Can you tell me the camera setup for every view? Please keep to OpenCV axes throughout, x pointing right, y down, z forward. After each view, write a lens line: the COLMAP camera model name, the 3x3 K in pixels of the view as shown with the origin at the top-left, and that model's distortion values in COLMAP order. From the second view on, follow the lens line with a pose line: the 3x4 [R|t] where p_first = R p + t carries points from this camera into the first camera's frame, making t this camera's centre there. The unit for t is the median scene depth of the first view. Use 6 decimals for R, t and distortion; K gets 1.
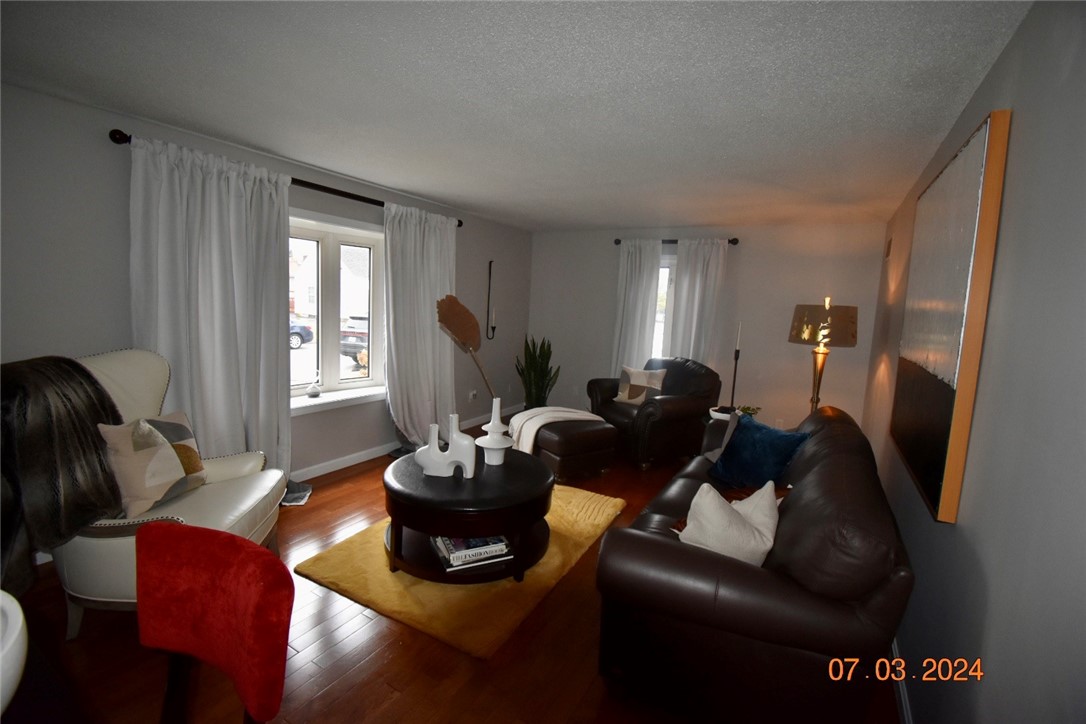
lens RADIAL K [[477.9, 0, 544.8], [0, 477.9, 358.0], [0, 0, 1]] dist [0.018506, -0.025746]
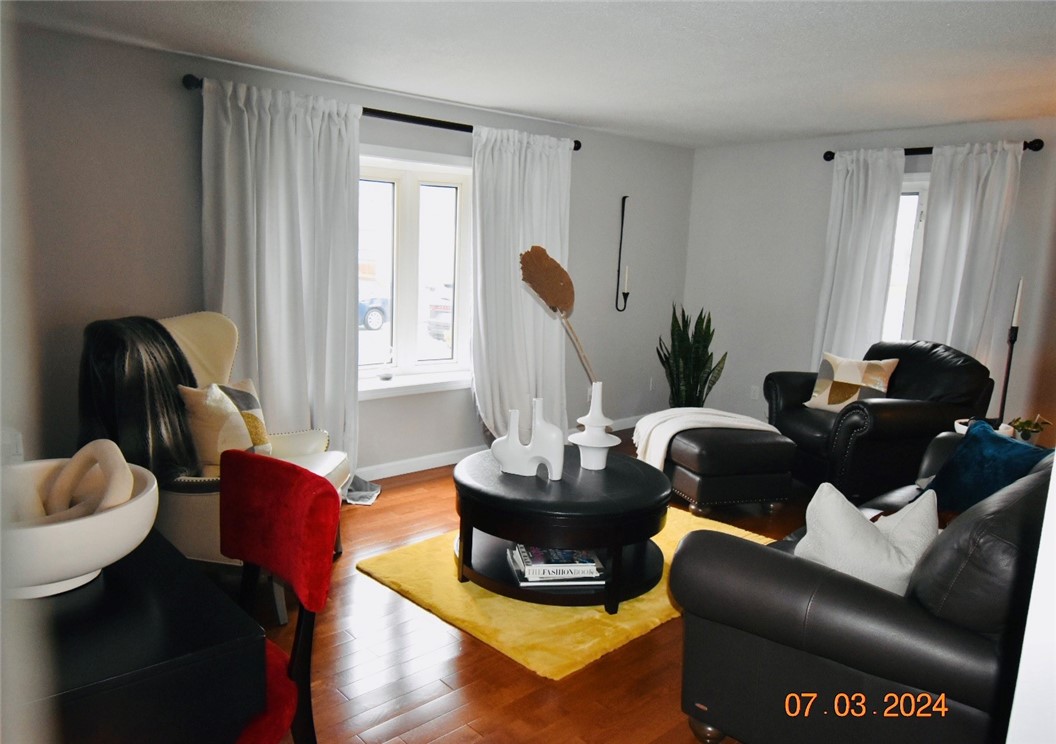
lens RADIAL K [[760.0, 0, 481.1], [0, 760.0, 382.4], [0, 0, 1]] dist [0.008067, -0.025154]
pose [[0.941052, 0.034289, -0.336518, 0.109555], [-0.020374, 0.998788, 0.044797, 0.029089], [0.337647, -0.035300, 0.940611, -0.161457]]
